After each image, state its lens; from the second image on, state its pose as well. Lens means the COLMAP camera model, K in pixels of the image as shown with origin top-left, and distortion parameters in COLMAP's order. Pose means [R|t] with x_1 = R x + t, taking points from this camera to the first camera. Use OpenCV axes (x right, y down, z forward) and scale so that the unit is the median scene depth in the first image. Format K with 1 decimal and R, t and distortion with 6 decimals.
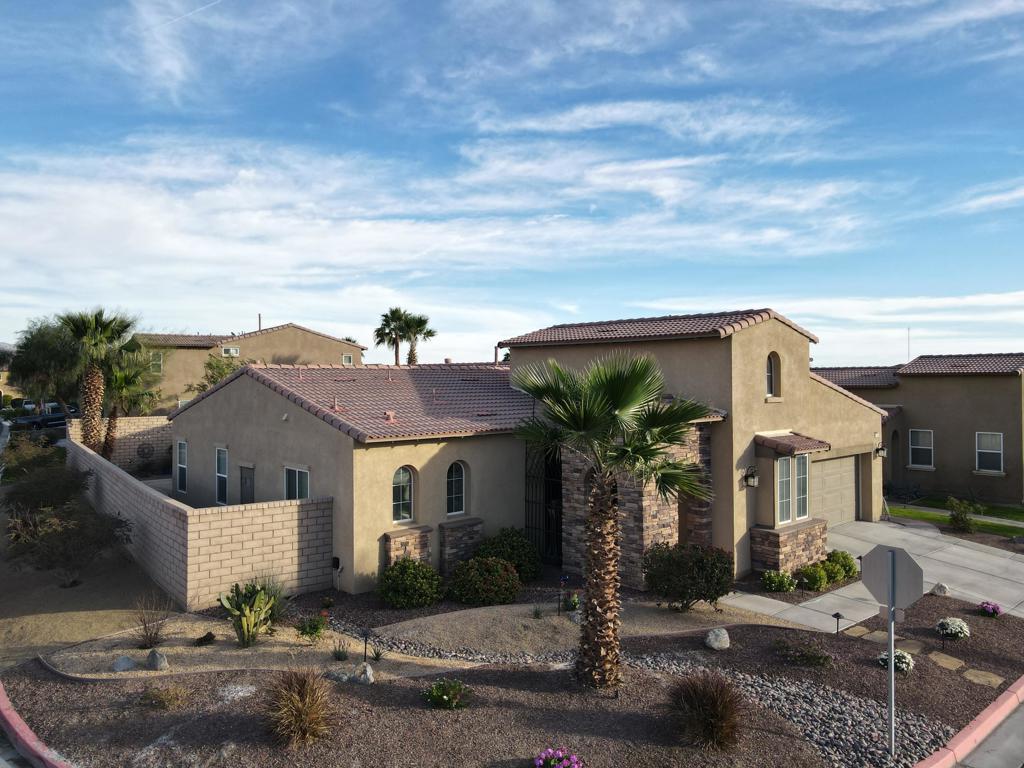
lens RADIAL K [[748.8, 0, 504.3], [0, 748.8, 375.2], [0, 0, 1]] dist [0.020417, -0.003113]
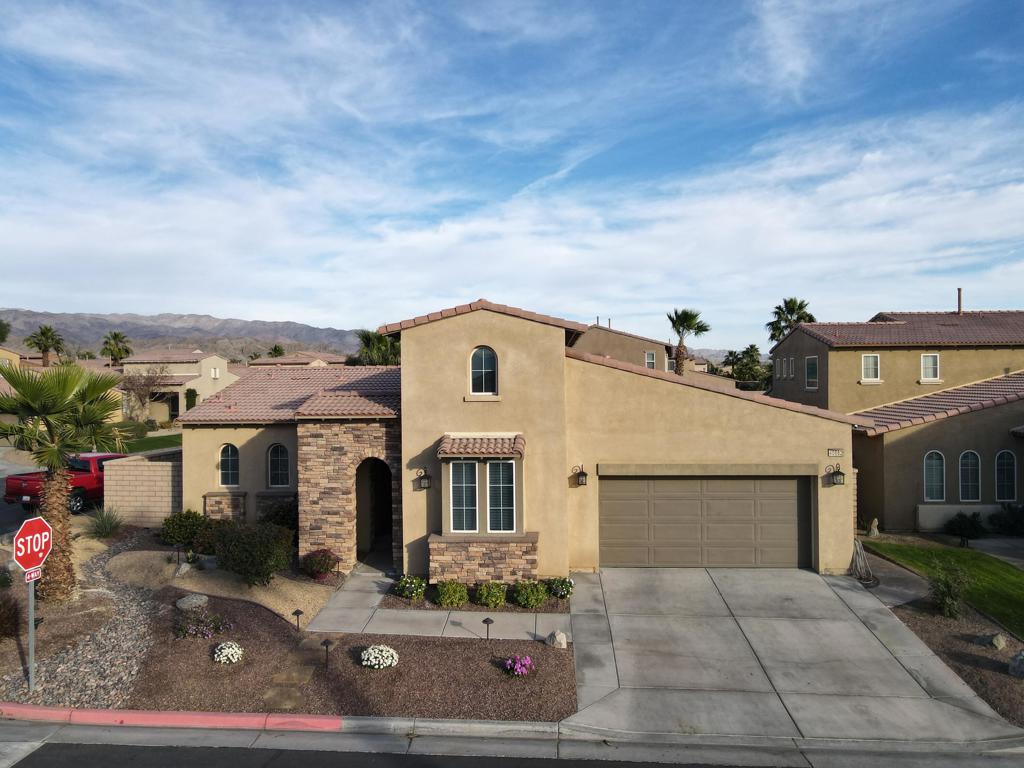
lens RADIAL K [[748.8, 0, 500.9], [0, 748.8, 390.5], [0, 0, 1]] dist [0.020417, -0.003113]
pose [[0.705409, 0.007979, -0.708756, 1.092995], [0.009561, 0.999739, 0.020771, 0.005048], [0.708736, -0.021429, 0.705148, 0.403919]]
